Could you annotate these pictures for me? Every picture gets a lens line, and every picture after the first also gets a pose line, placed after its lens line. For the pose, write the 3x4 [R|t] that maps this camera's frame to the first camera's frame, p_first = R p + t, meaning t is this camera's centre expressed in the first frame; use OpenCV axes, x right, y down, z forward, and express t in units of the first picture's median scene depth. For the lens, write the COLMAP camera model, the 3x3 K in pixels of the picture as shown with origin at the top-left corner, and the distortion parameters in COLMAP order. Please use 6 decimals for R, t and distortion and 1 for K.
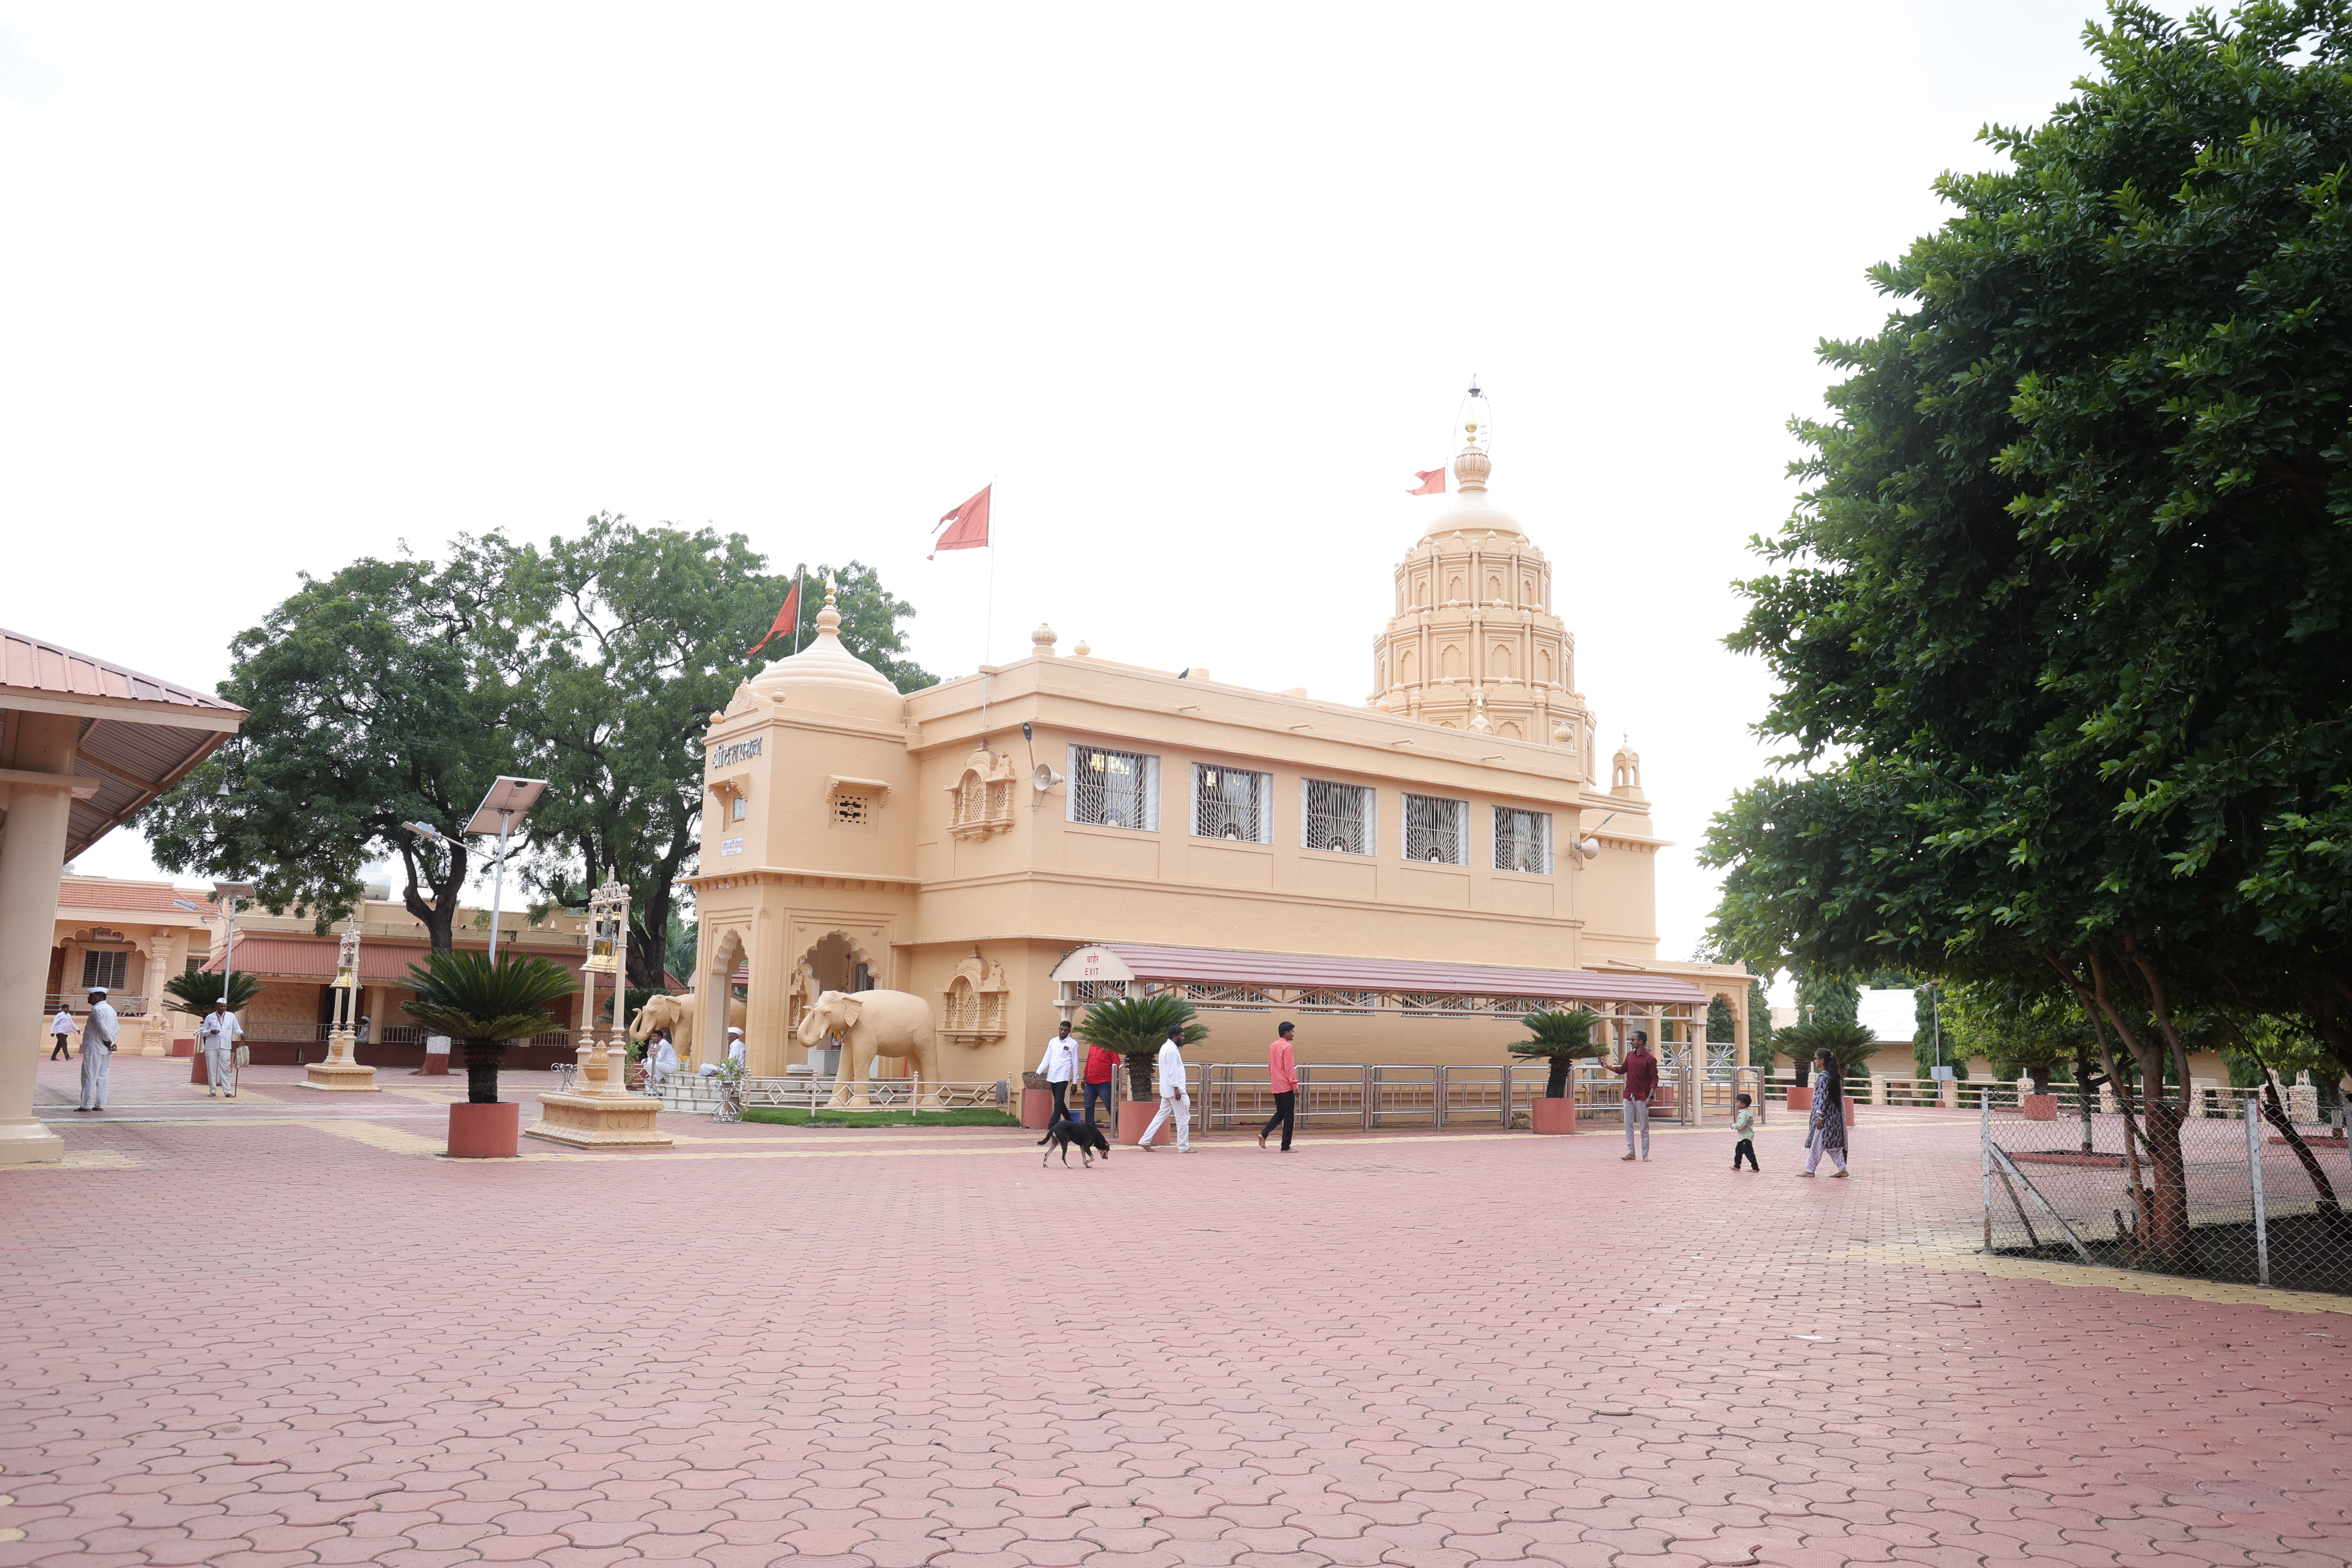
lens RADIAL K [[1672.1, 0, 1176.0], [0, 1672.1, 784.0], [0, 0, 1]] dist [-0.190780, -0.000253]
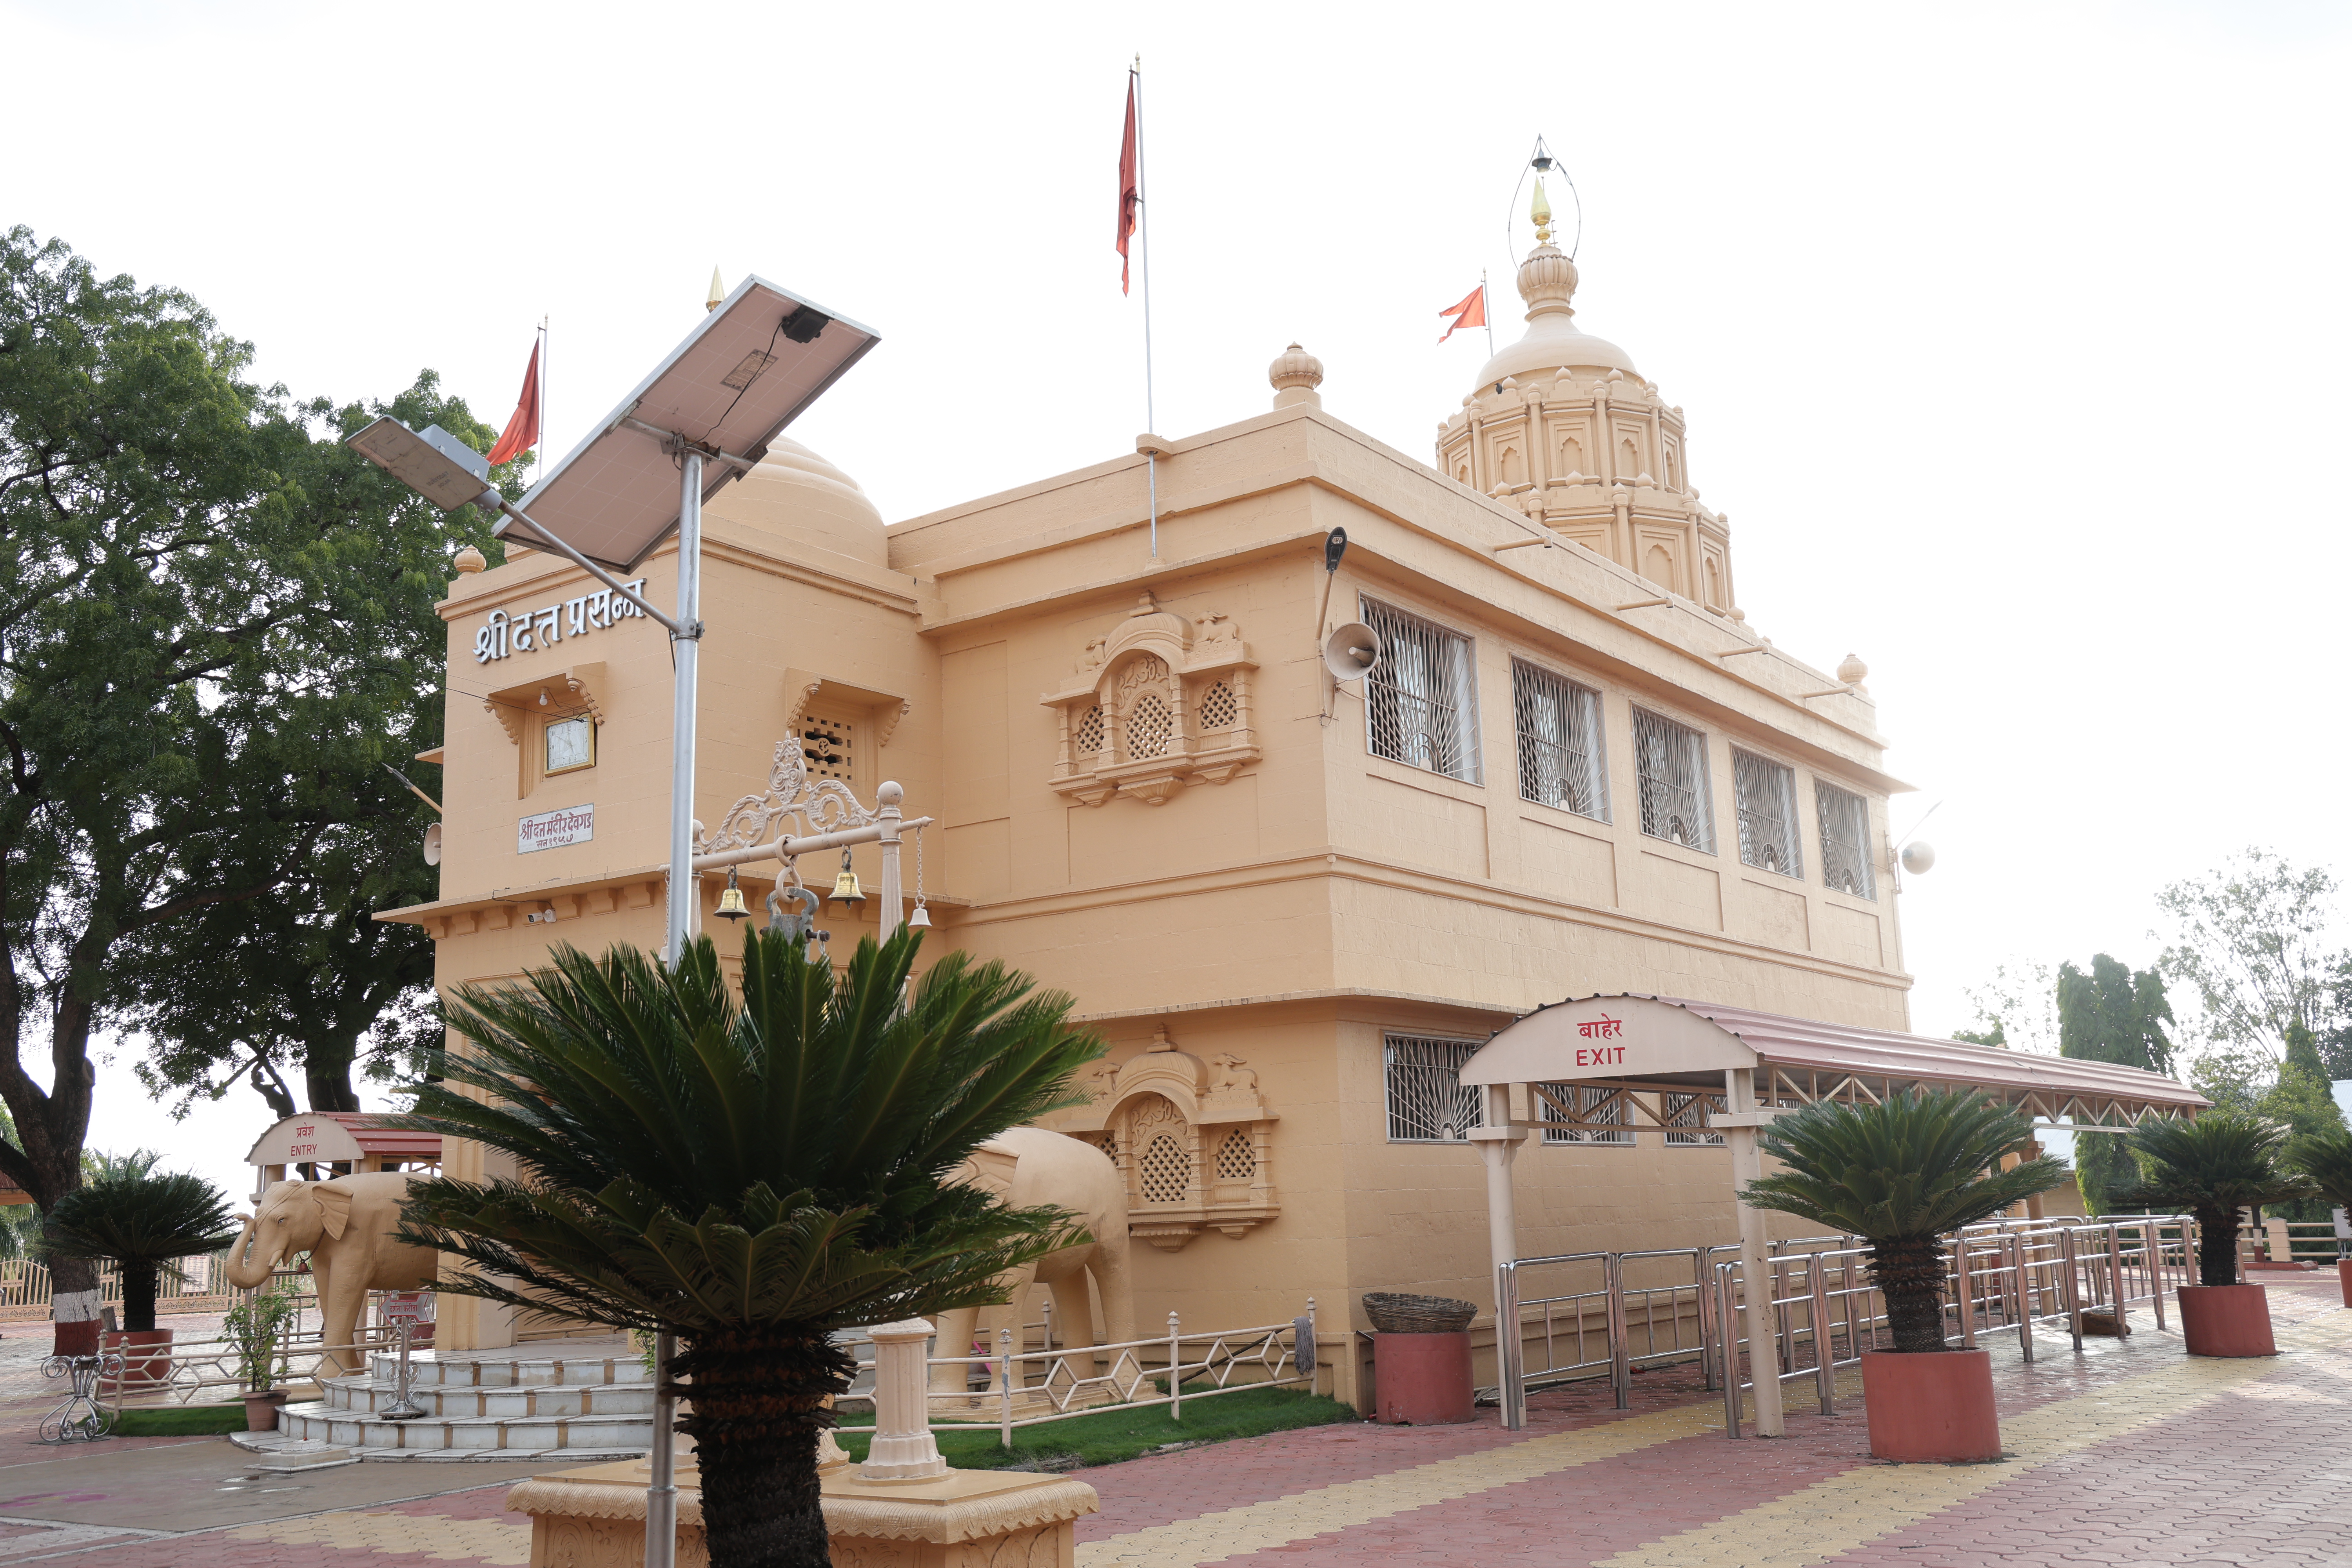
lens RADIAL K [[2172.6, 0, 1176.0], [0, 2172.6, 784.0], [0, 0, 1]] dist [-0.041325, -0.003202]
pose [[0.964707, 0.002734, 0.263313, -0.271472], [0.009788, 0.998883, -0.046231, 0.057129], [-0.263145, 0.047177, 0.963602, 0.409147]]
